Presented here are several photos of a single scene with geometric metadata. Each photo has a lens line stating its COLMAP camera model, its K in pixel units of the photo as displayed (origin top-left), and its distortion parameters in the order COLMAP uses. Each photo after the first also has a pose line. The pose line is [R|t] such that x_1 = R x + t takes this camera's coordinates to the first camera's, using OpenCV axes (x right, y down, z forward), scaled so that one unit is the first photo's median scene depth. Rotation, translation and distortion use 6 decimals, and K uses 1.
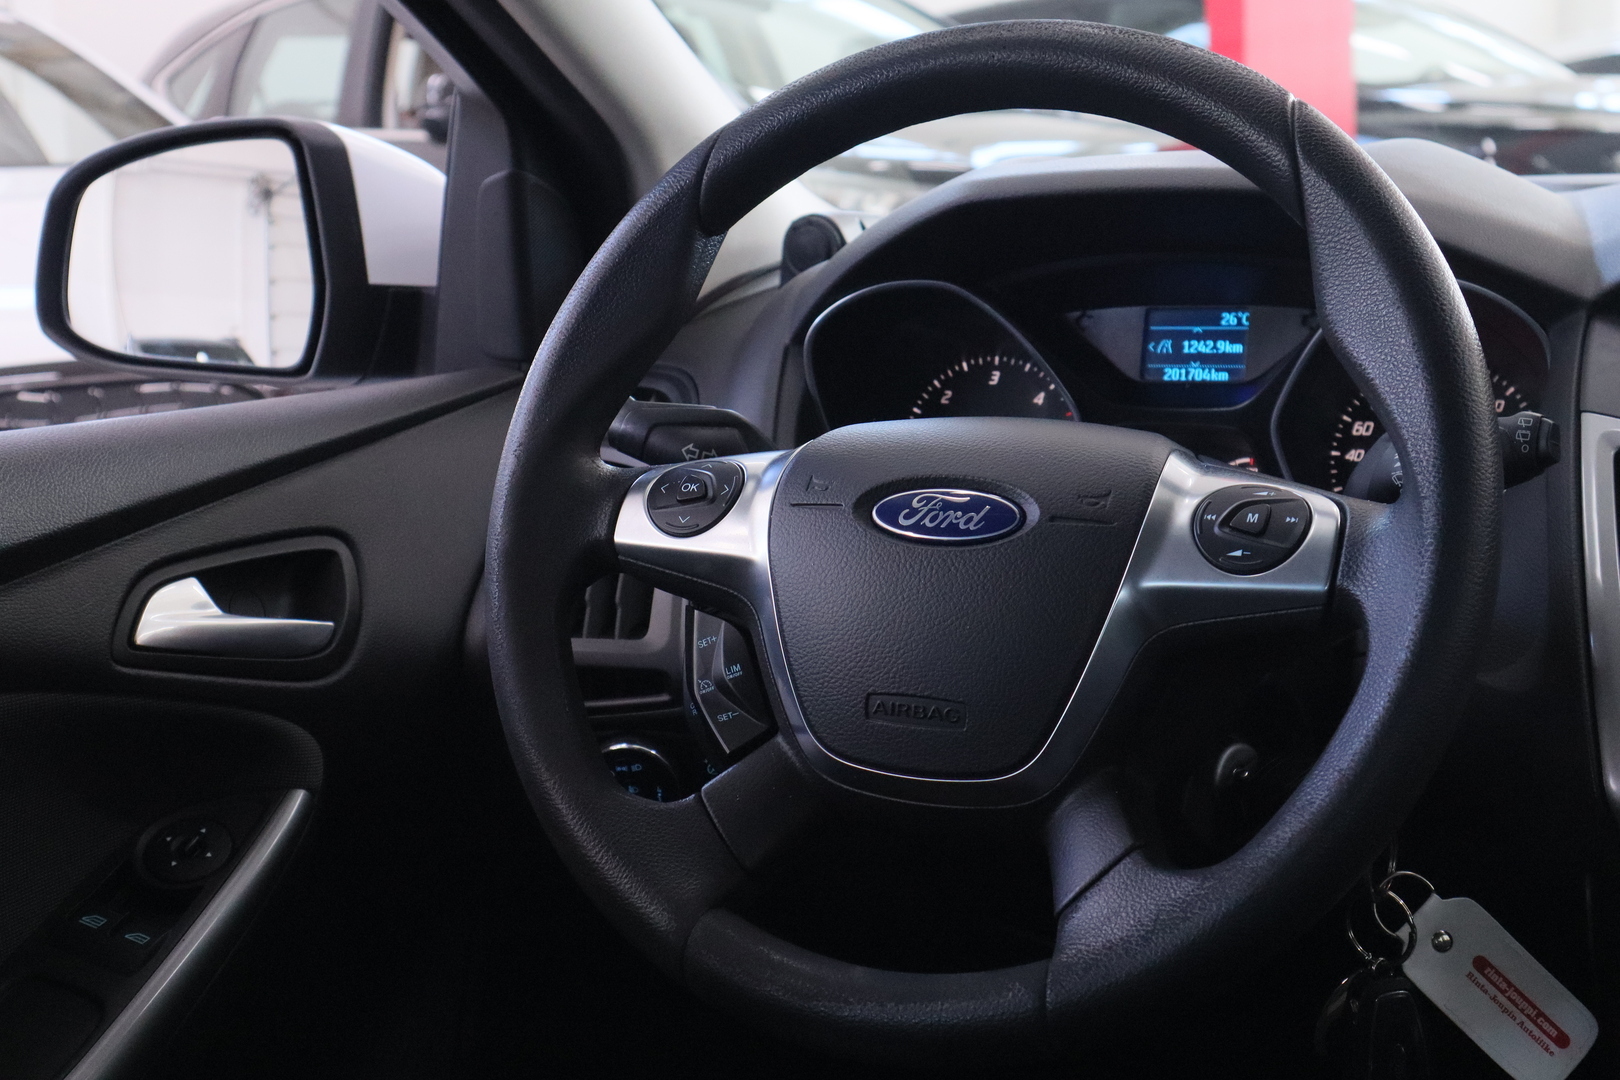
lens RADIAL K [[2142.5, 0, 807.4], [0, 2142.5, 550.9], [0, 0, 1]] dist [0.010103, 0.000000]
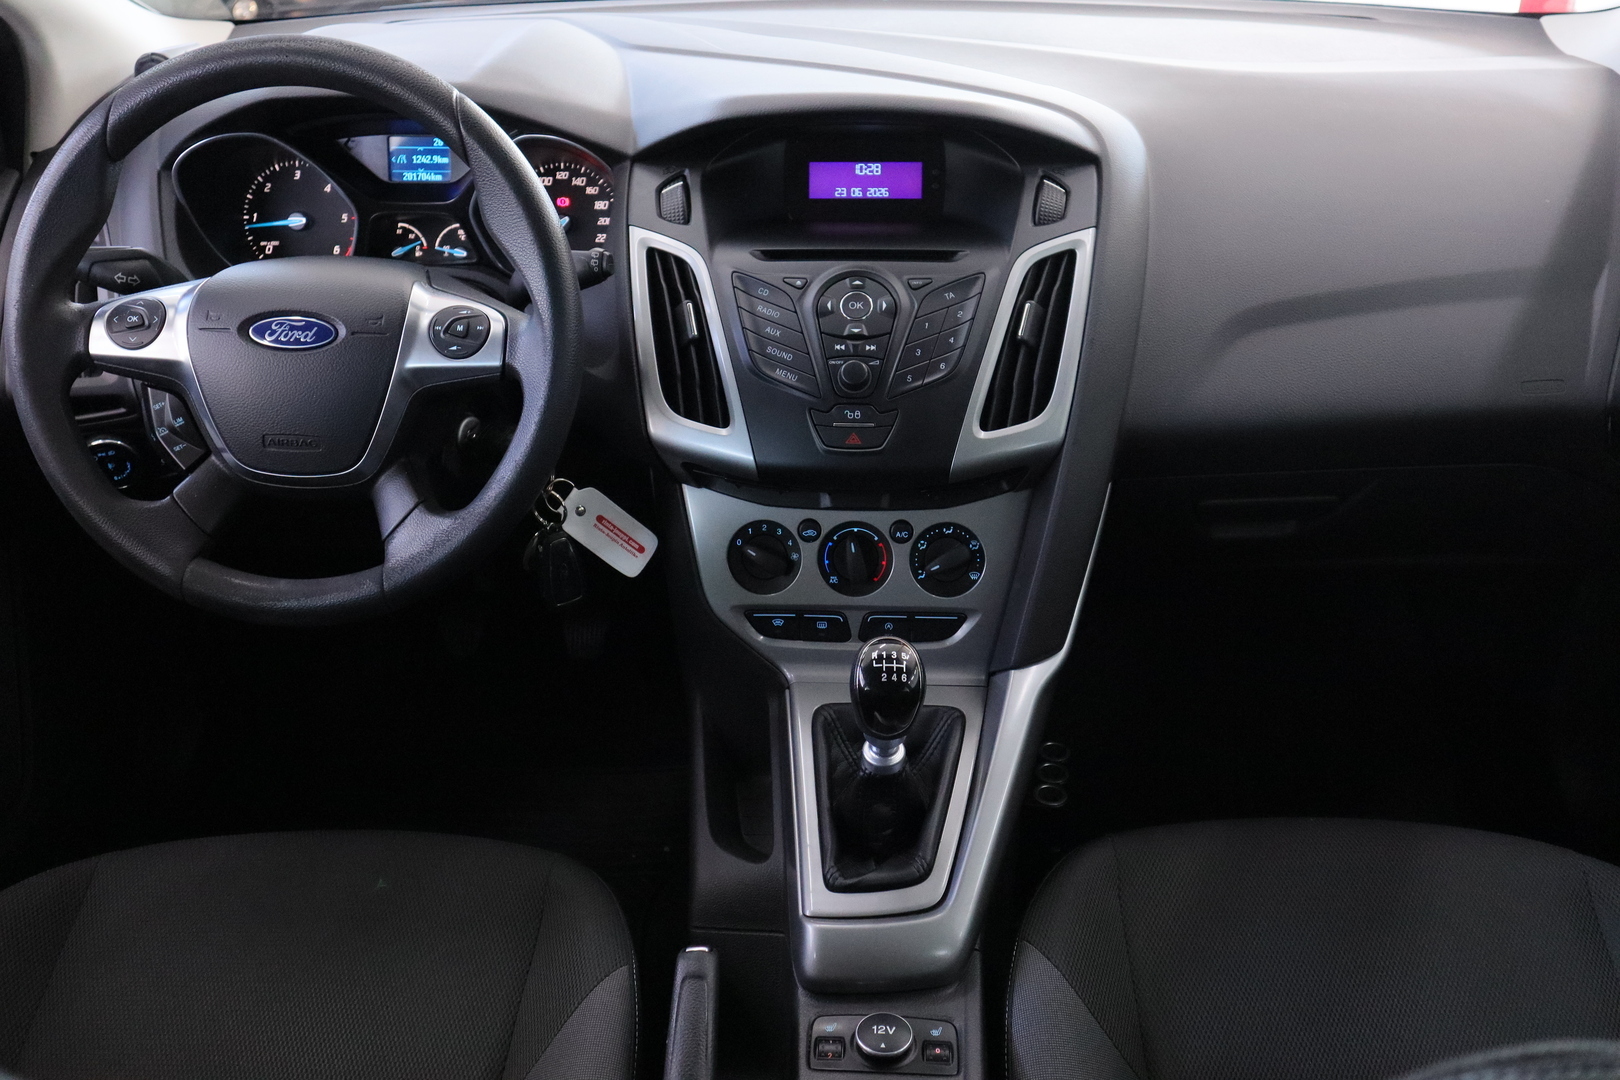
lens RADIAL K [[1586.2, 0, 808.5], [0, 1586.2, 557.2], [0, 0, 1]] dist [0.006373, 0.000000]
pose [[0.921931, -0.159876, 0.352821, -0.036658], [0.045654, 0.949349, 0.310889, -0.228832], [-0.384654, -0.270511, 0.882533, -0.400547]]
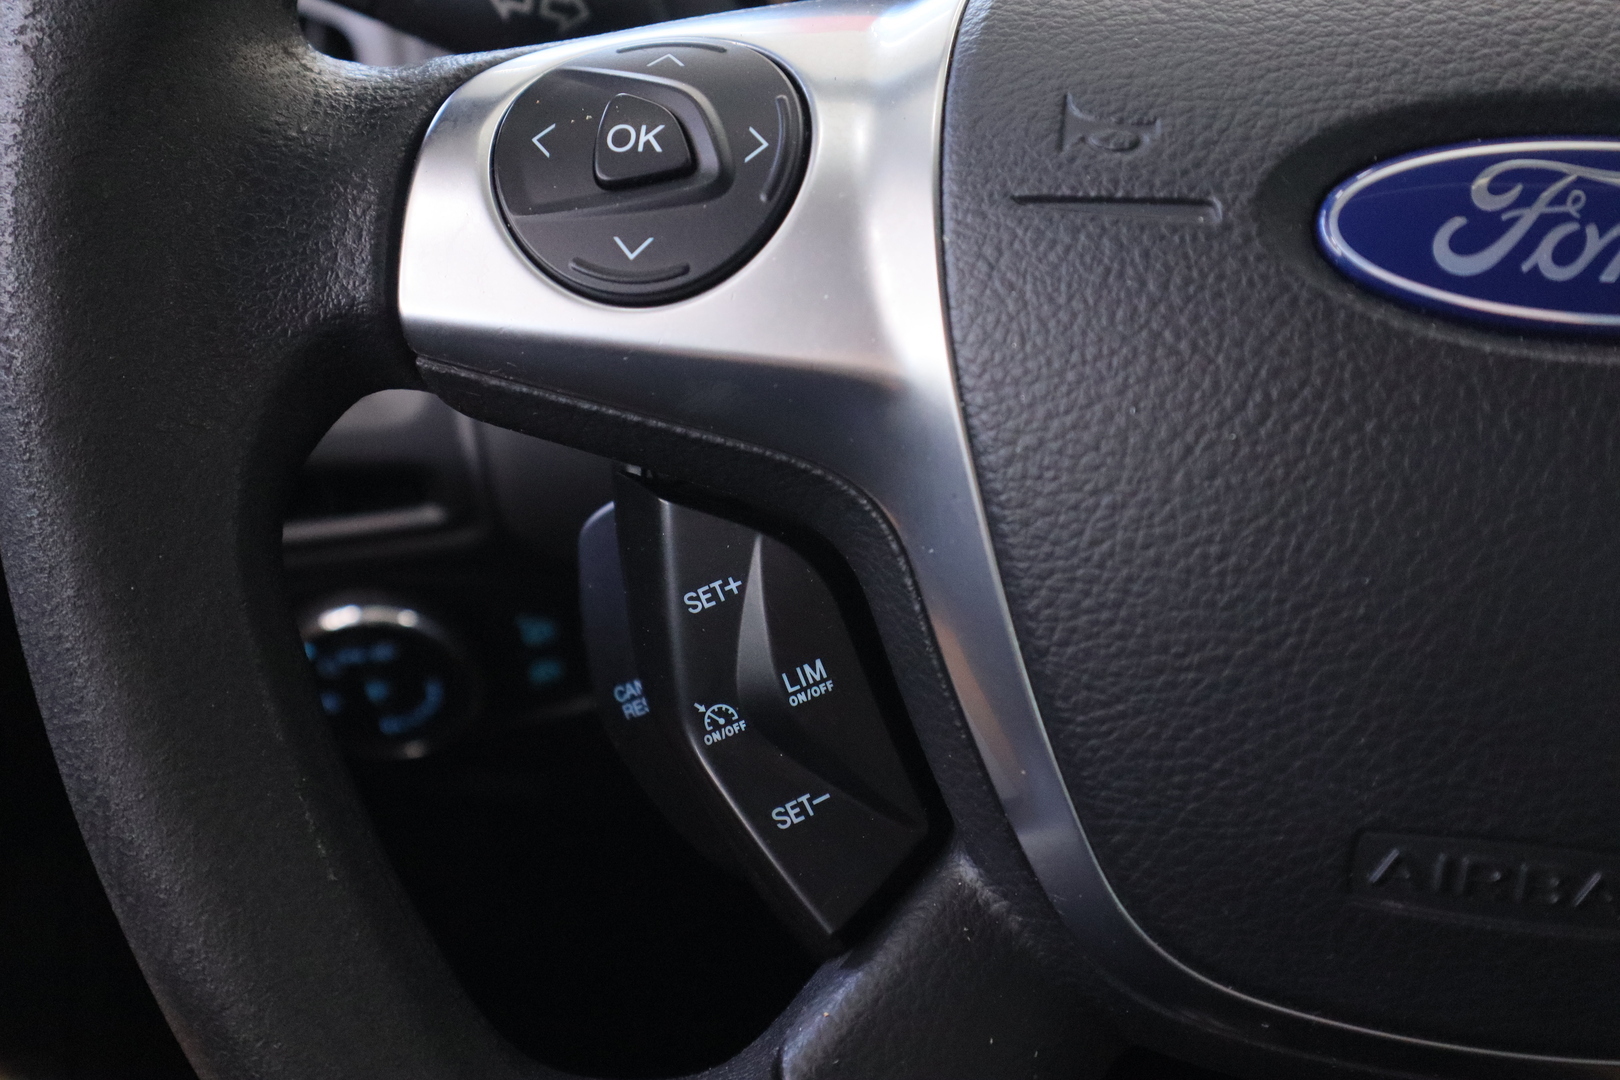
lens RADIAL K [[1781.2, 0, 803.8], [0, 1781.2, 541.4], [0, 0, 1]] dist [0.011470, 0.000000]
pose [[0.964753, -0.105184, 0.241222, -0.105122], [0.031862, 0.956590, 0.289691, -0.050349], [-0.261222, -0.271794, 0.926224, 0.764628]]
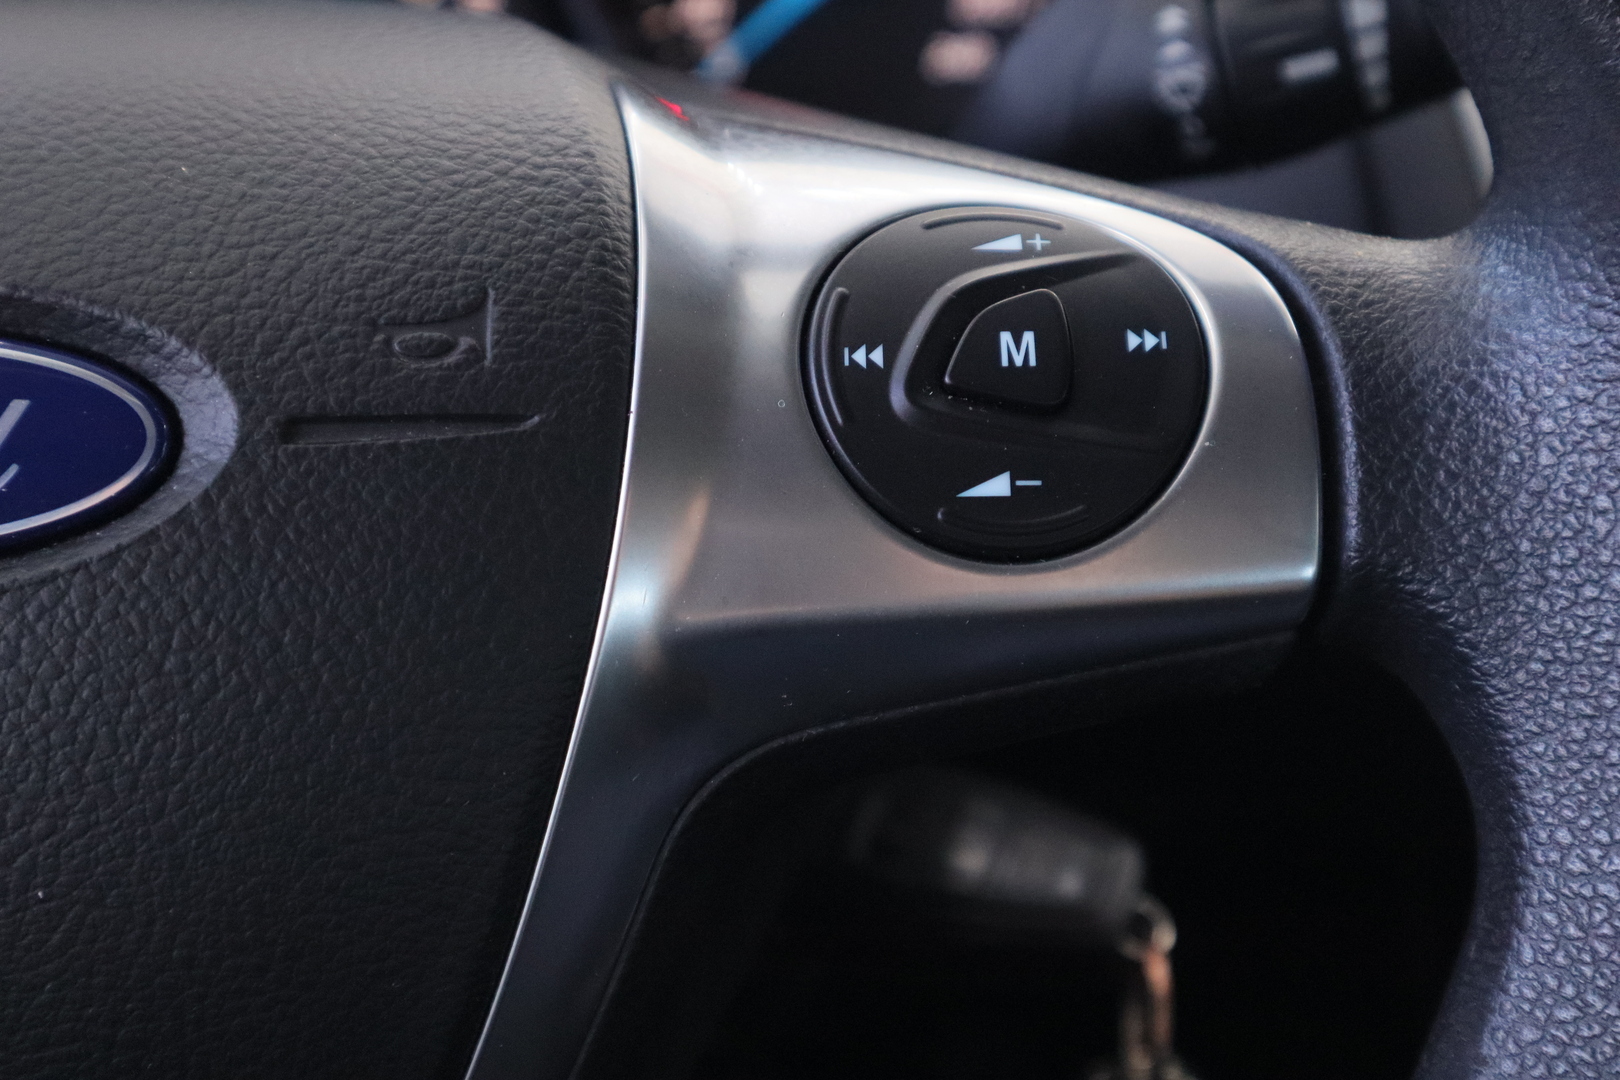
lens RADIAL K [[2024.5, 0, 812.0], [0, 2024.5, 538.7], [0, 0, 1]] dist [-0.026215, 0.000000]
pose [[0.870471, -0.206988, 0.446583, 0.053276], [0.074513, 0.952241, 0.296118, -0.067225], [-0.486547, -0.224486, 0.844321, 0.716641]]
